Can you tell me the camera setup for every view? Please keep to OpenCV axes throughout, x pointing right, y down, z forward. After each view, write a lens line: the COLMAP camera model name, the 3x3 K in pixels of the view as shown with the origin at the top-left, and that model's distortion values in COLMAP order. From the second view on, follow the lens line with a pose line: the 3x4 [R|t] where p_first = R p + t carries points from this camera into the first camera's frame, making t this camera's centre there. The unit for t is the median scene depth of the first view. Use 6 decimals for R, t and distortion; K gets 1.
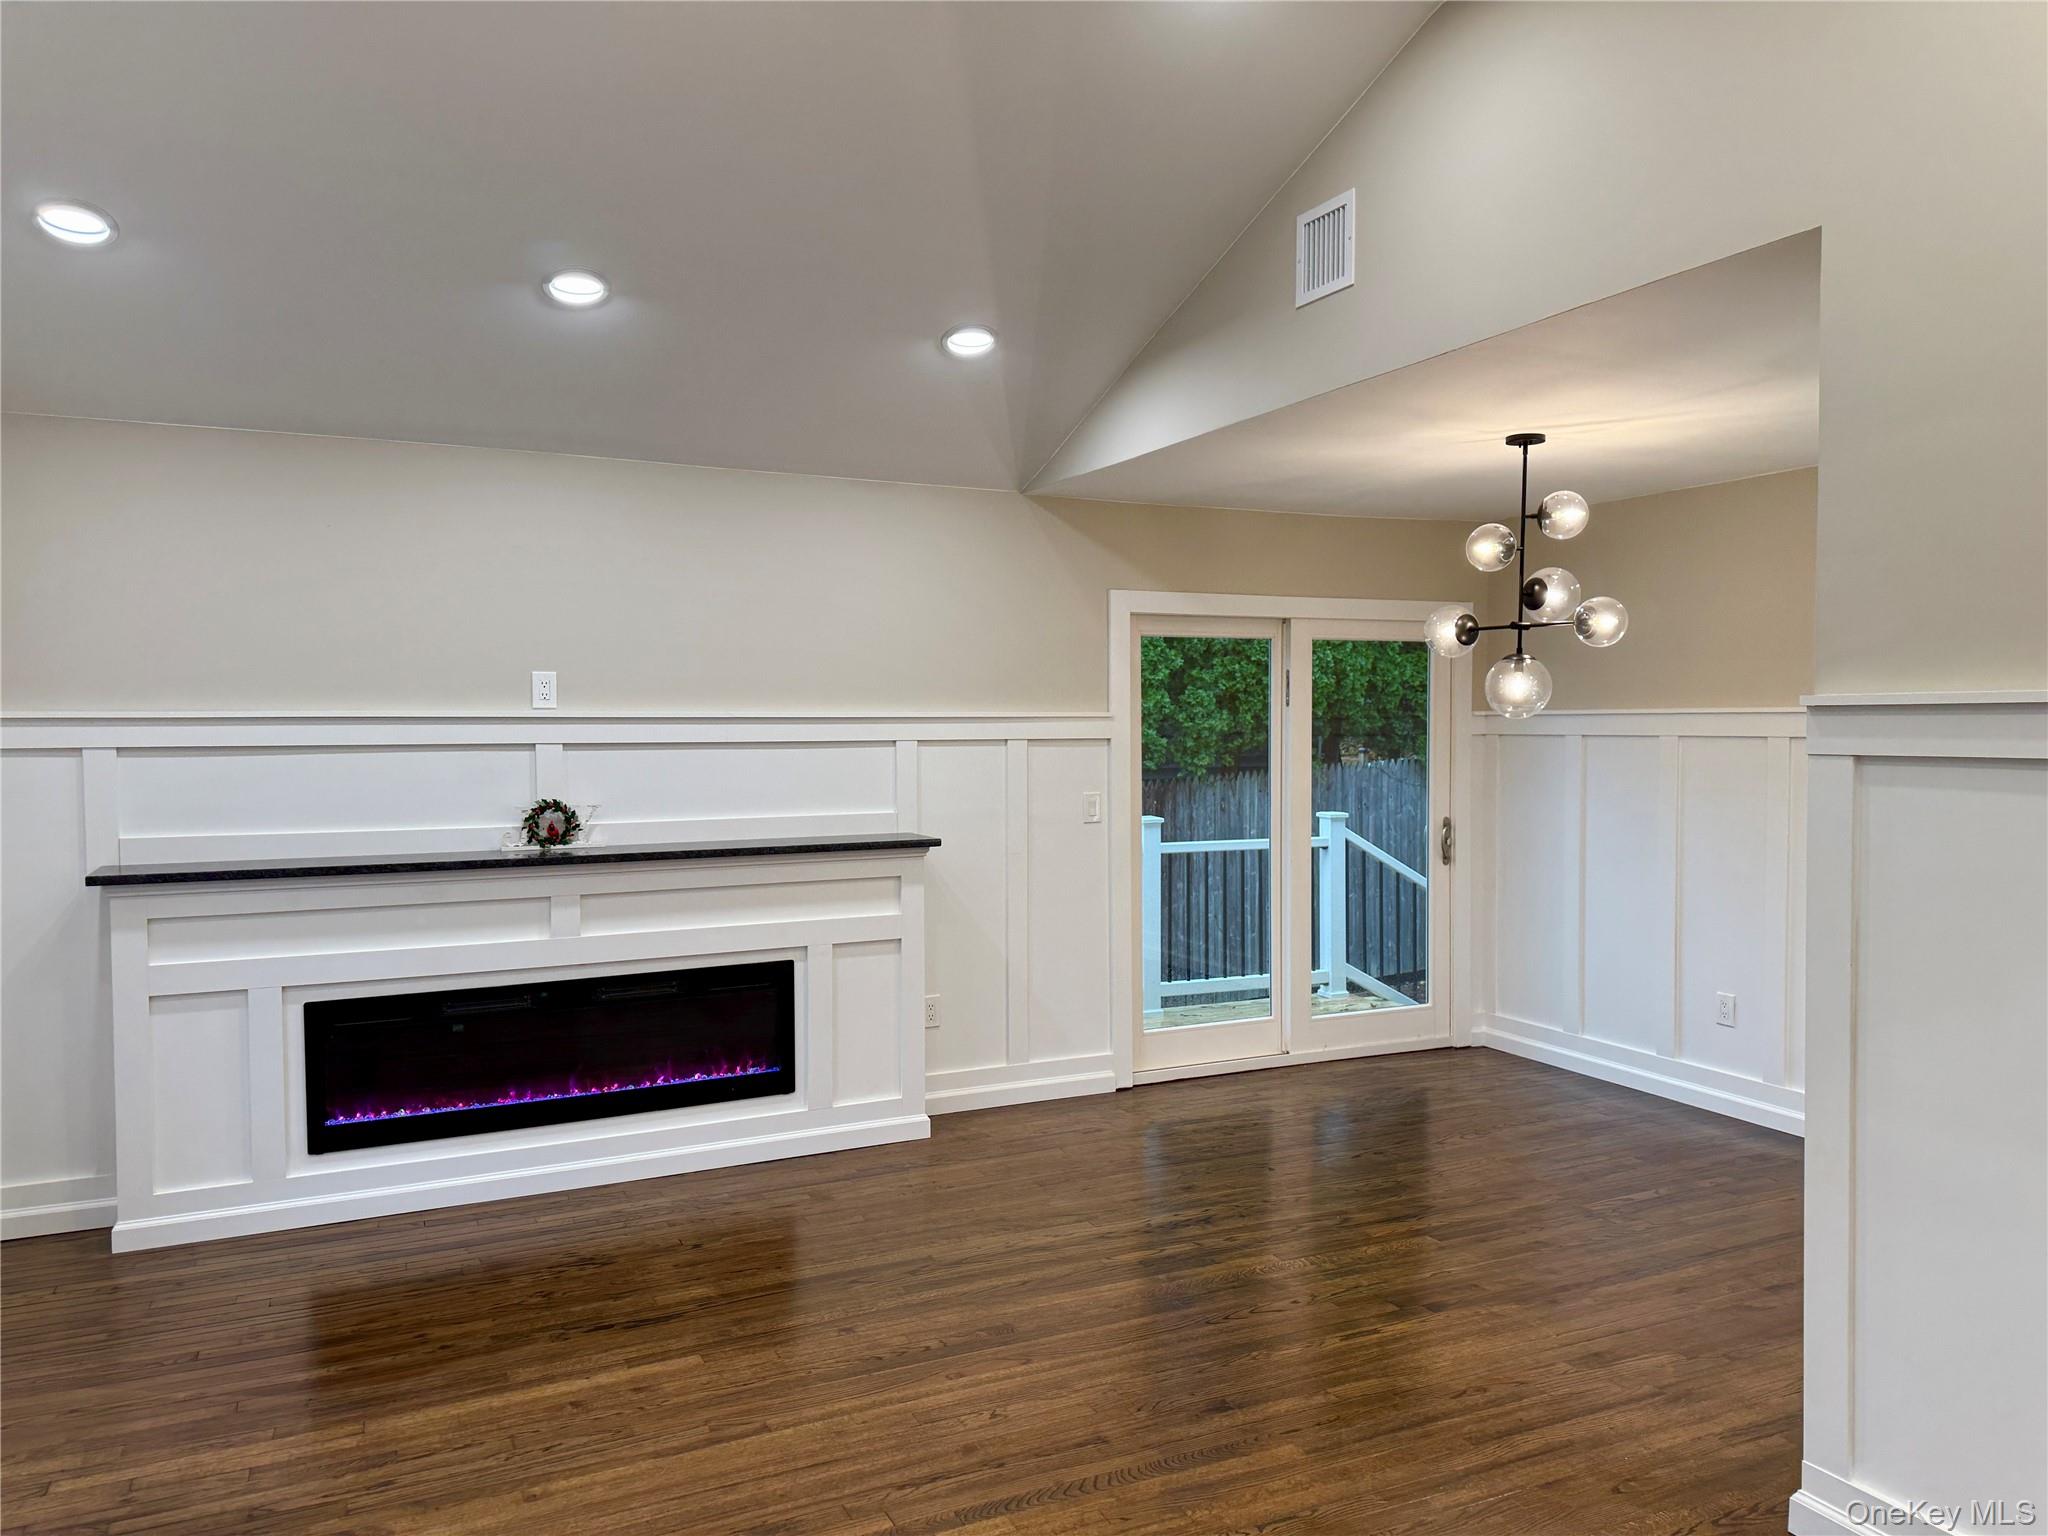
lens RADIAL K [[1425.6, 0, 1020.0], [0, 1425.6, 782.6], [0, 0, 1]] dist [0.098520, -0.127795]
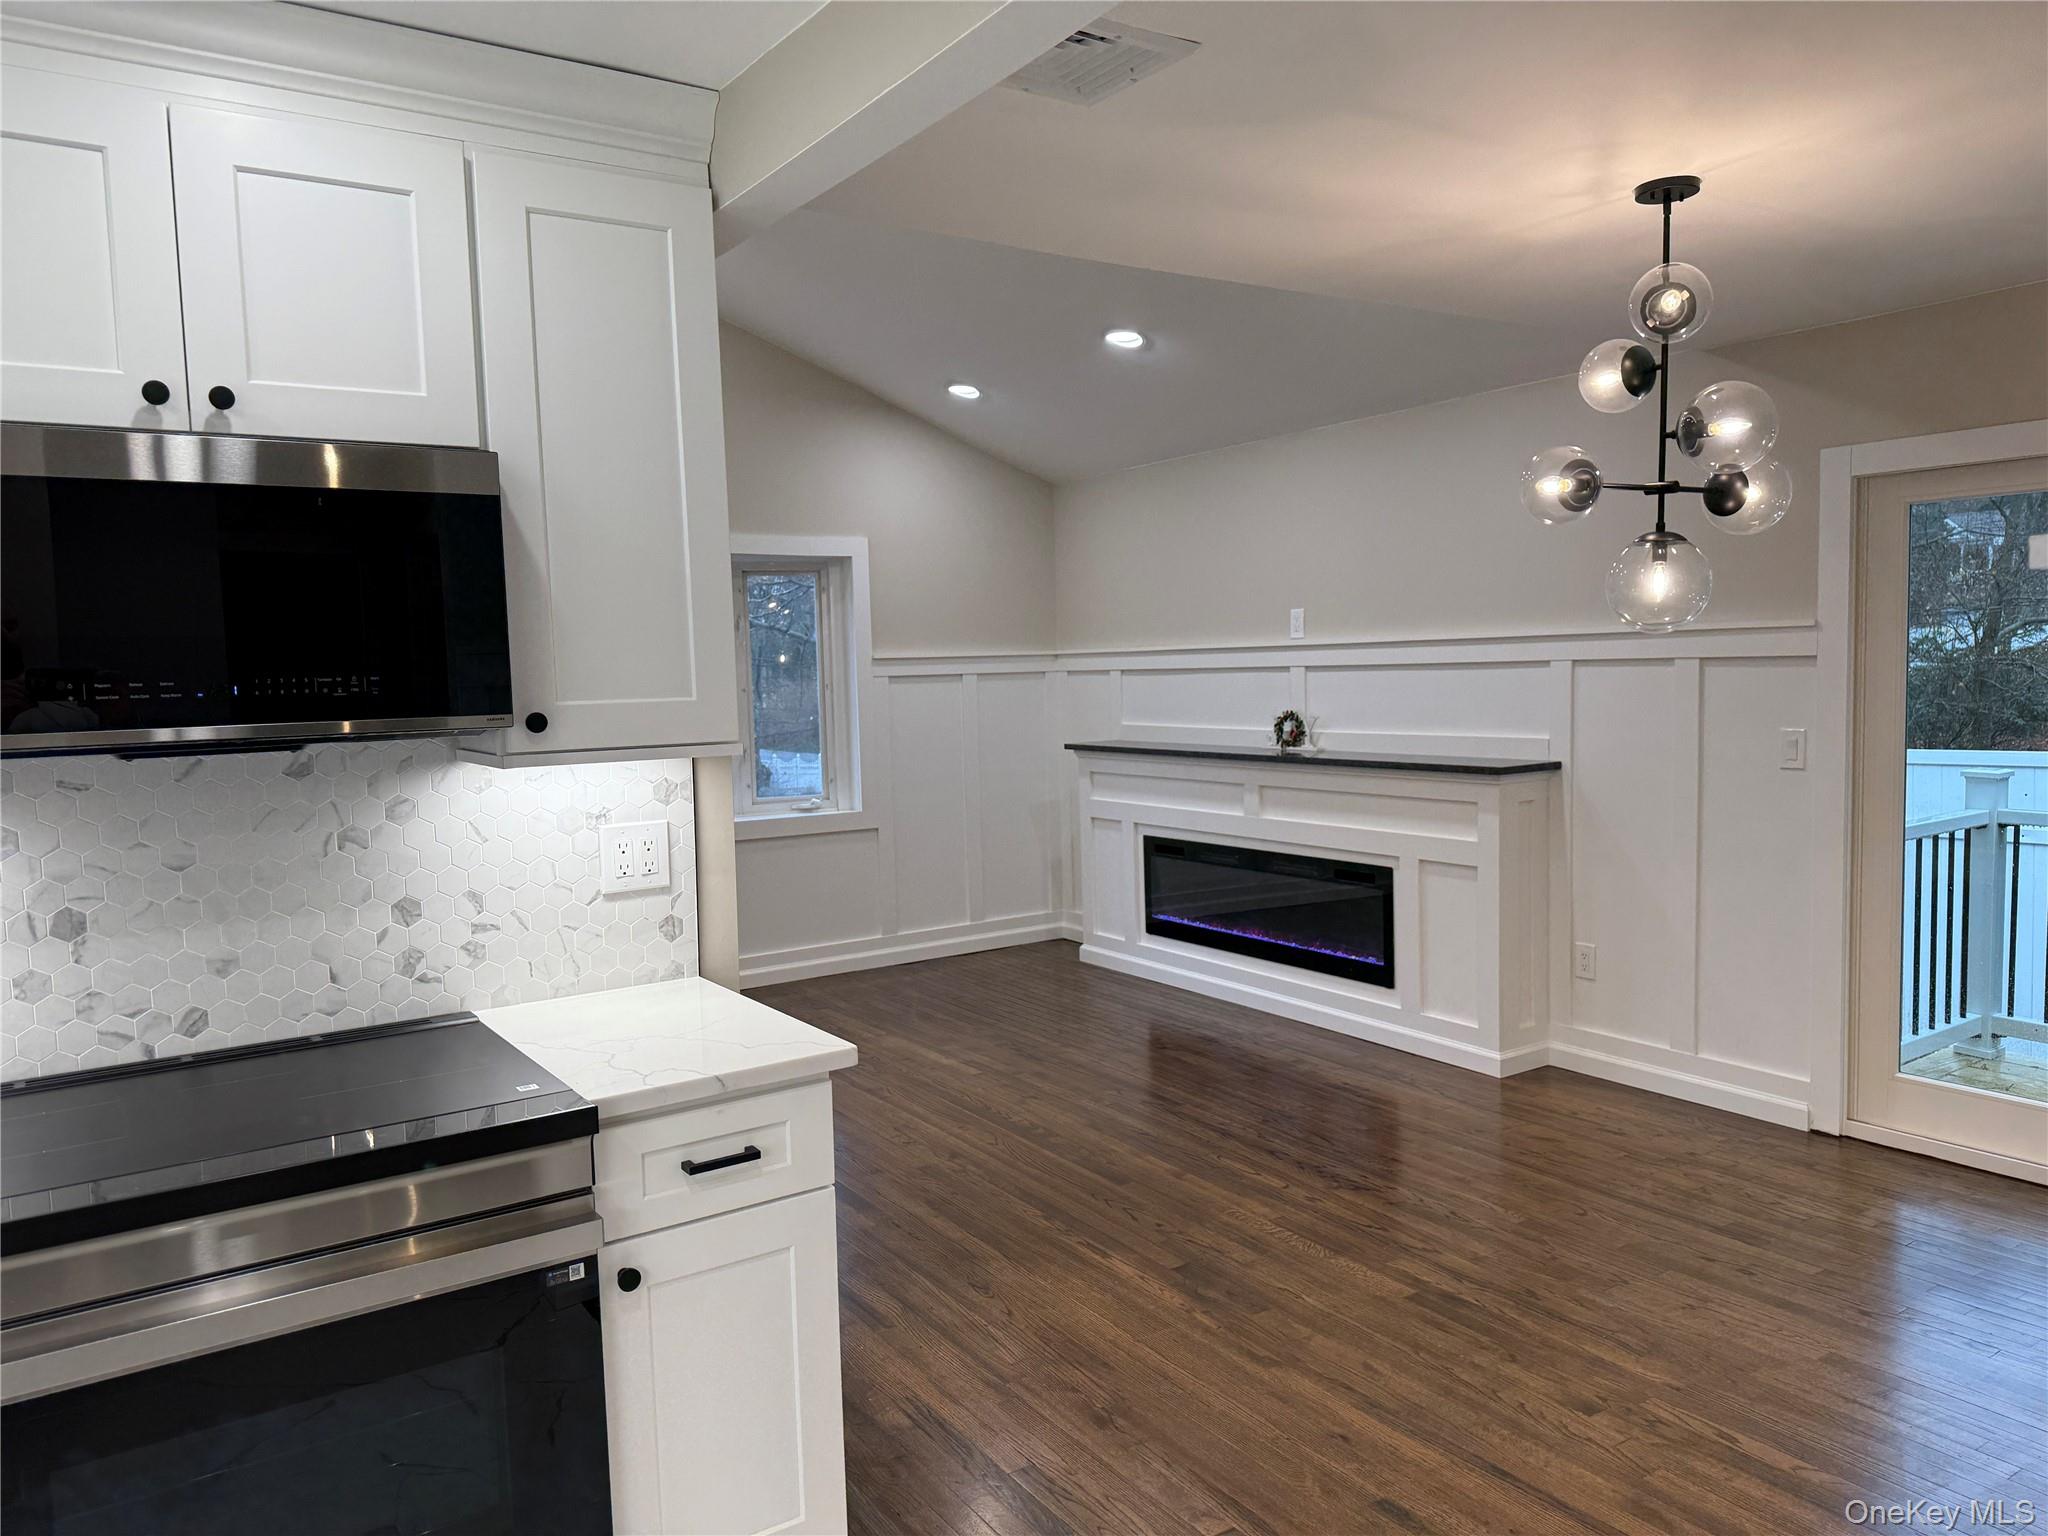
lens RADIAL K [[1425.6, 0, 1020.0], [0, 1425.6, 782.6], [0, 0, 1]] dist [0.098520, -0.127795]
pose [[0.132628, 0.083899, -0.987609, 0.893893], [-0.013726, 0.996471, 0.082809, -0.026343], [0.991071, 0.002573, 0.133311, 0.594423]]
